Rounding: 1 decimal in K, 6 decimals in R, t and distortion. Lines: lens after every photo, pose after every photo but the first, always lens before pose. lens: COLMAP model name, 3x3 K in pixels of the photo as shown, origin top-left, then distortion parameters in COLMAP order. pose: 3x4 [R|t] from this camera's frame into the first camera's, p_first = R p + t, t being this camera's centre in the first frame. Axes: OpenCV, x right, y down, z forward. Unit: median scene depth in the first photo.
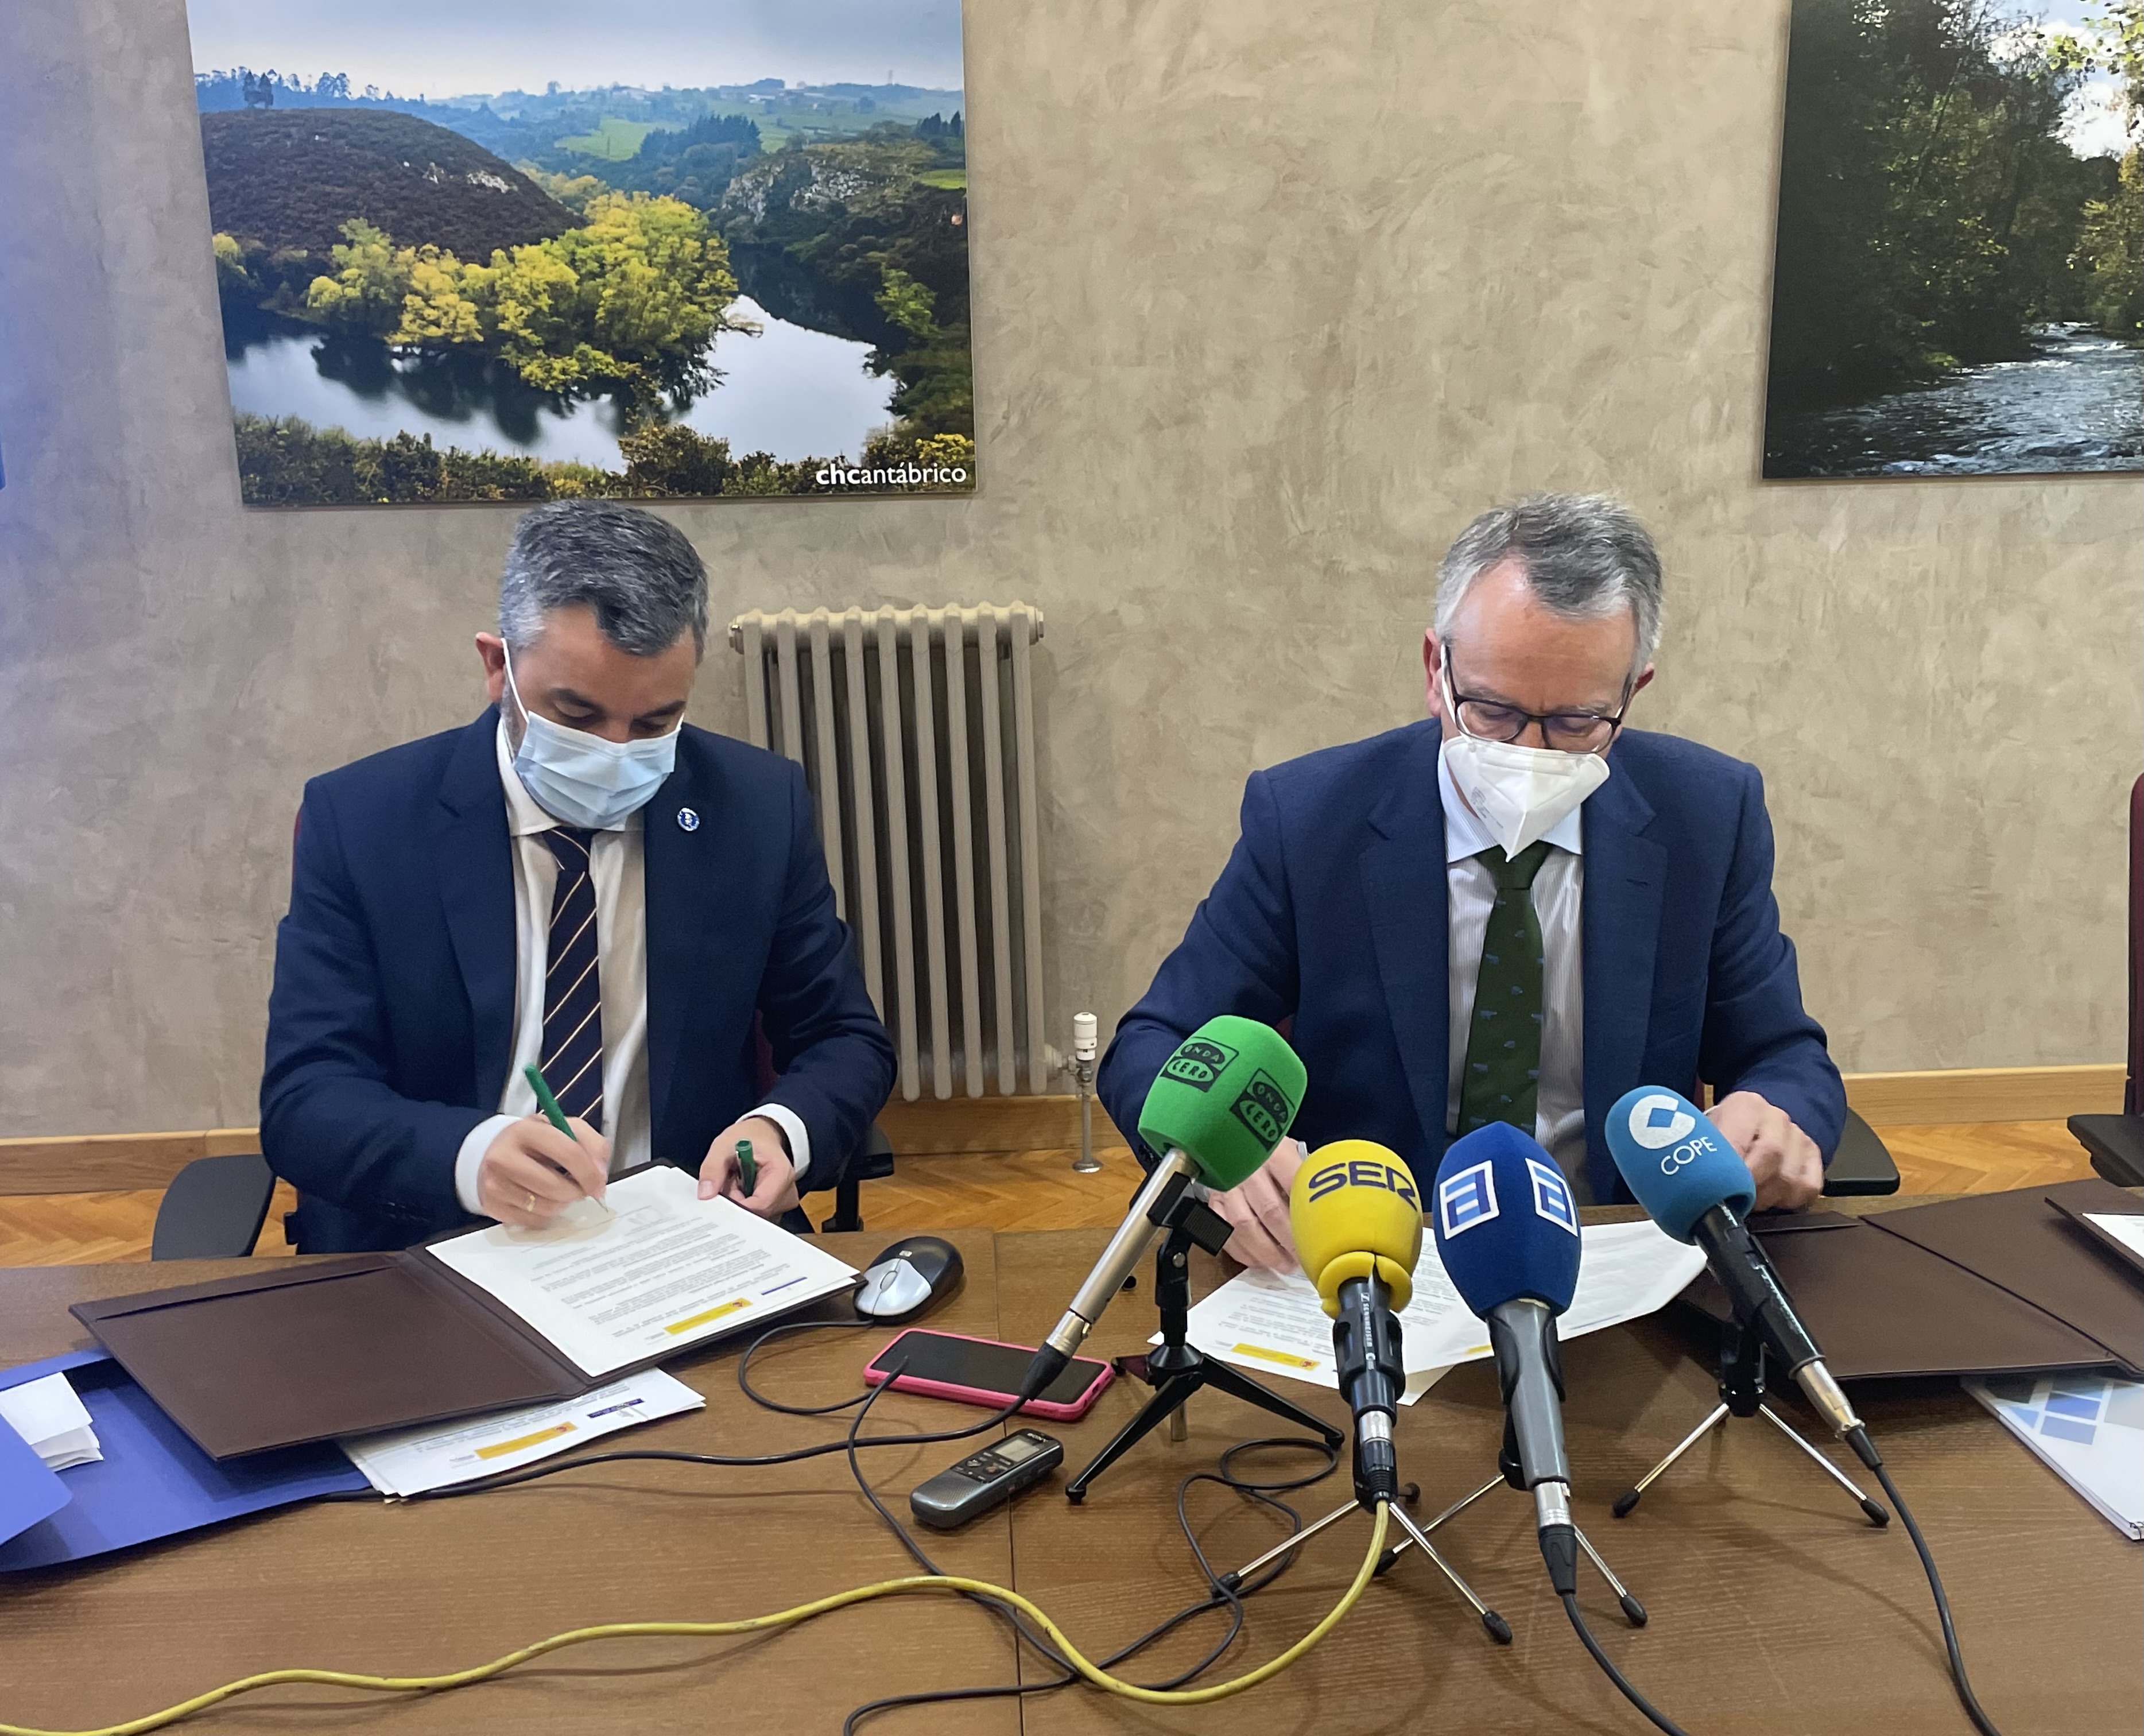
lens RADIAL K [[2372.4, 0, 1071.6], [0, 2372.4, 888.3], [0, 0, 1]] dist [-0.005456, 0.000000]
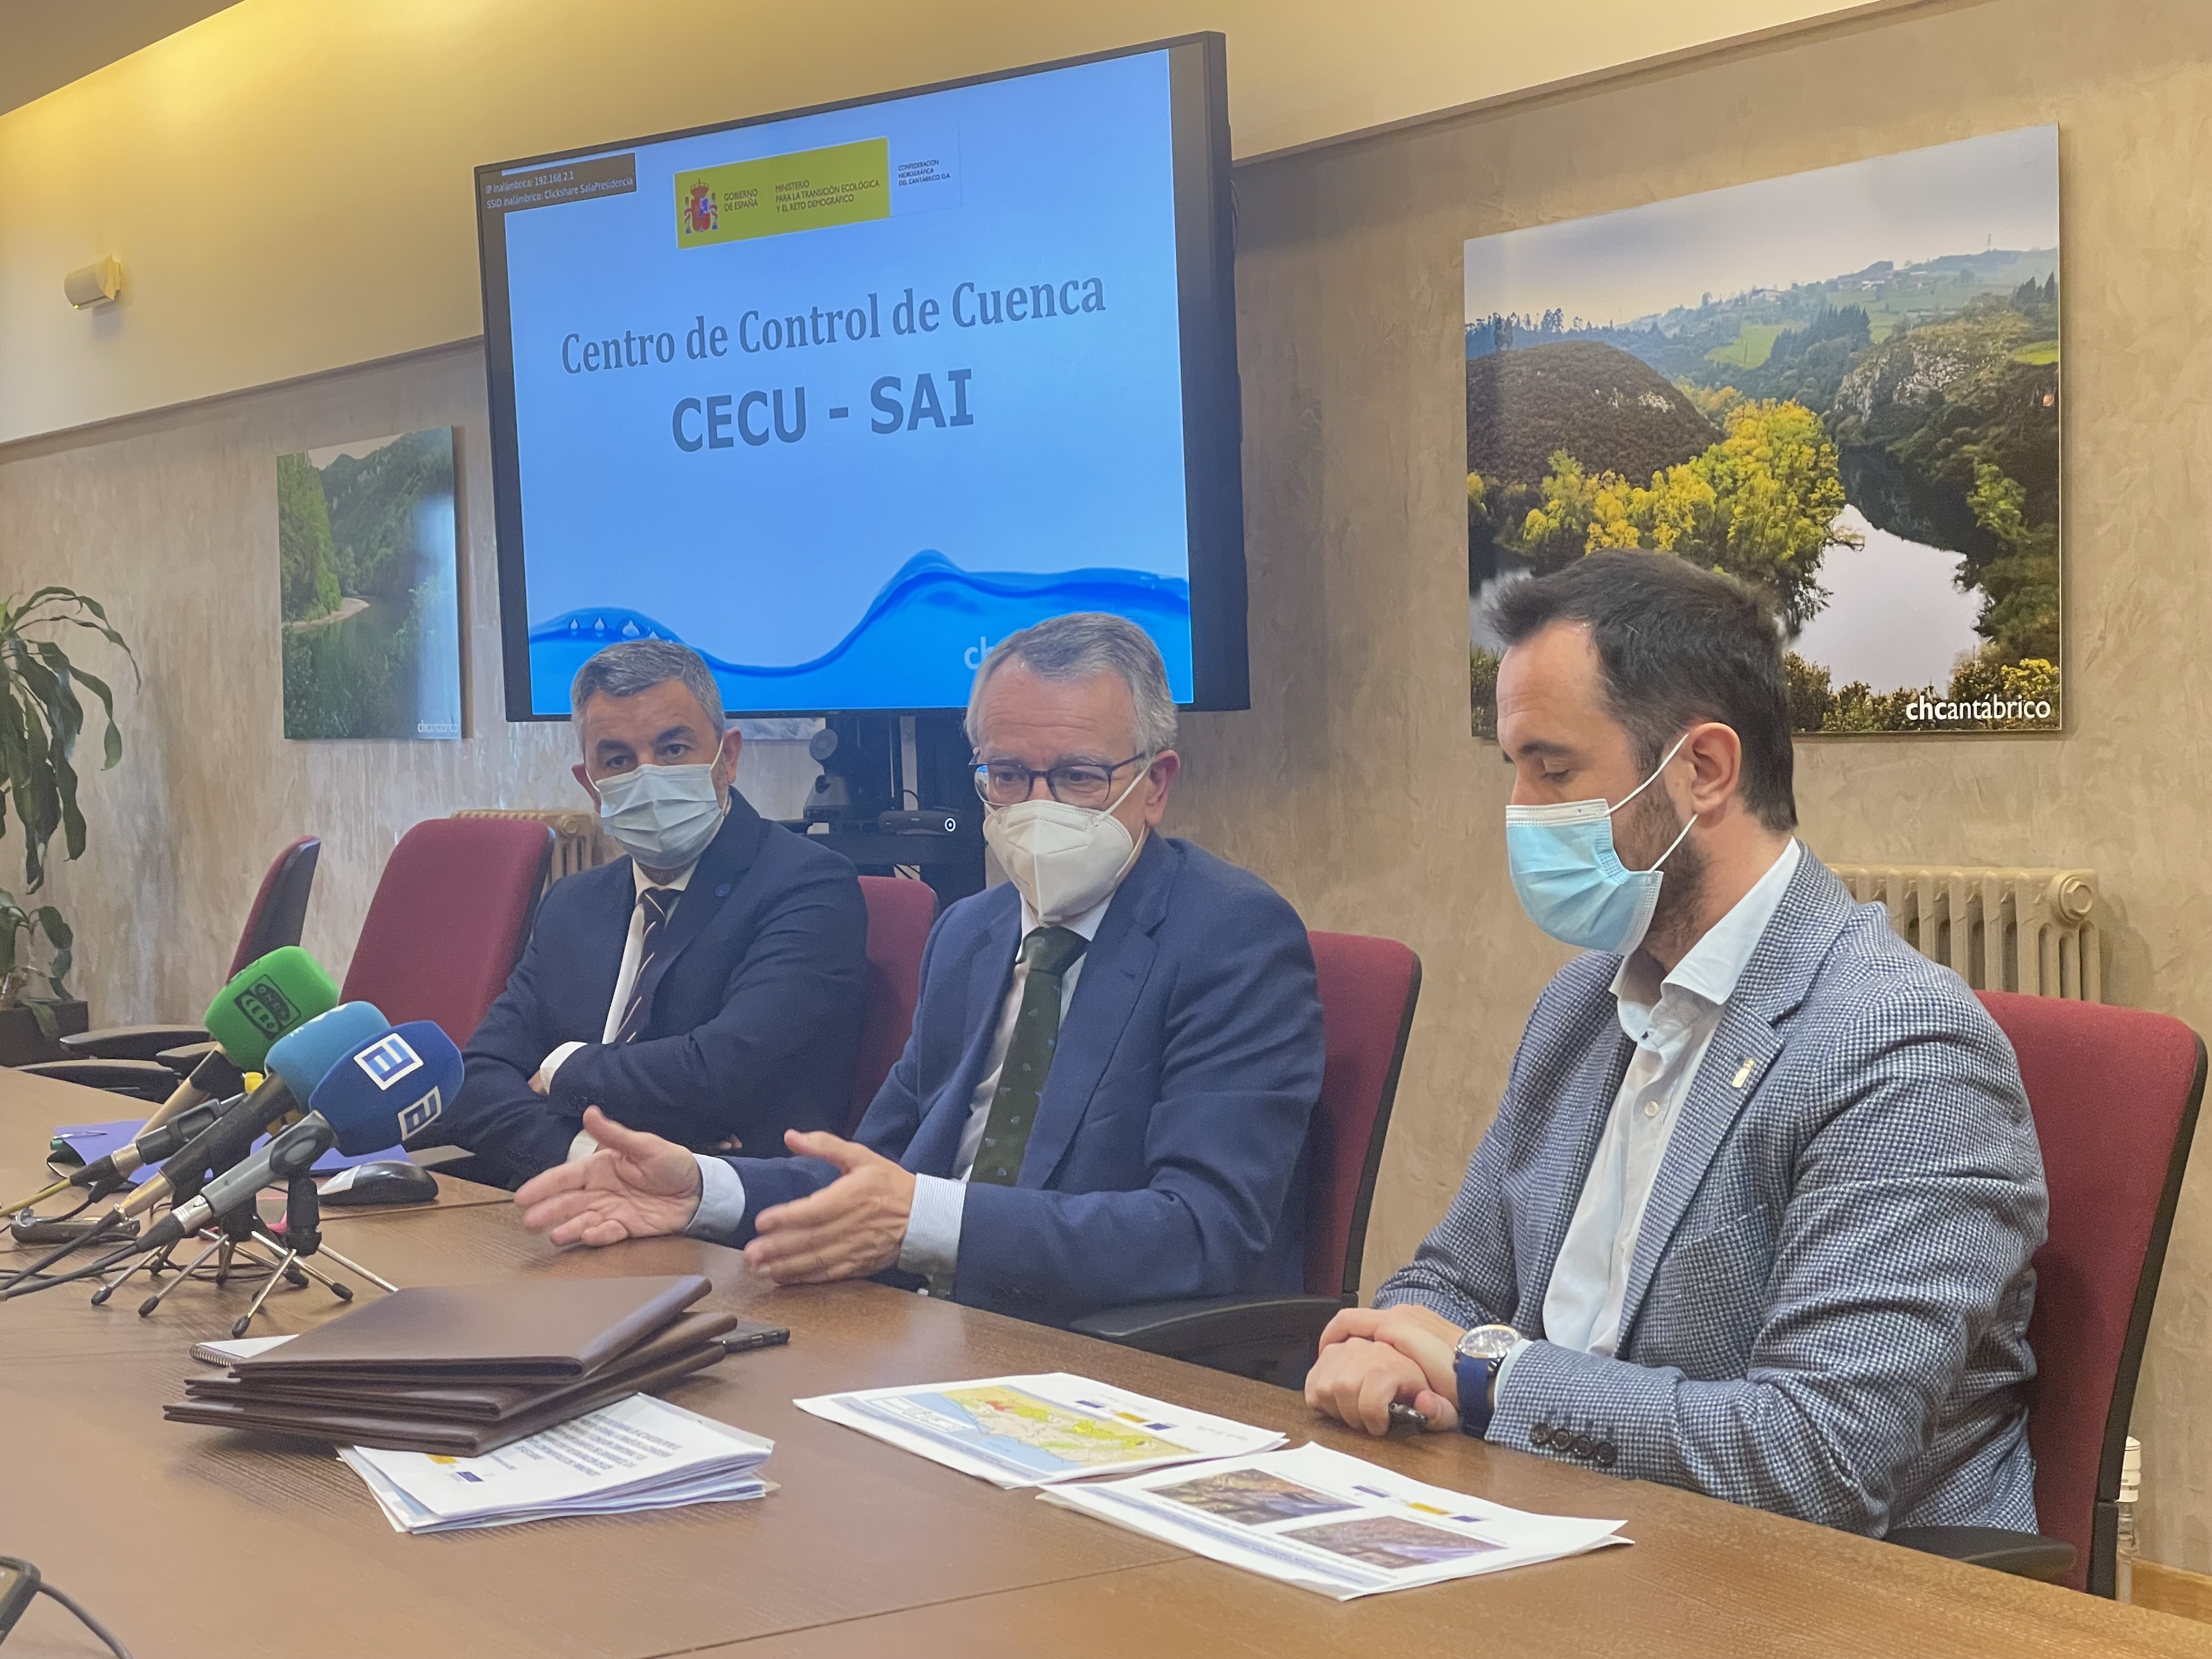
lens RADIAL K [[3447.8, 0, 1108.9], [0, 3447.8, 819.7], [0, 0, 1]] dist [0.001712, 0.000000]
pose [[0.467879, 0.023100, -0.883491, 0.858635], [-0.205251, 0.975166, -0.083200, 0.023417], [0.859629, 0.220265, 0.461001, 0.211251]]
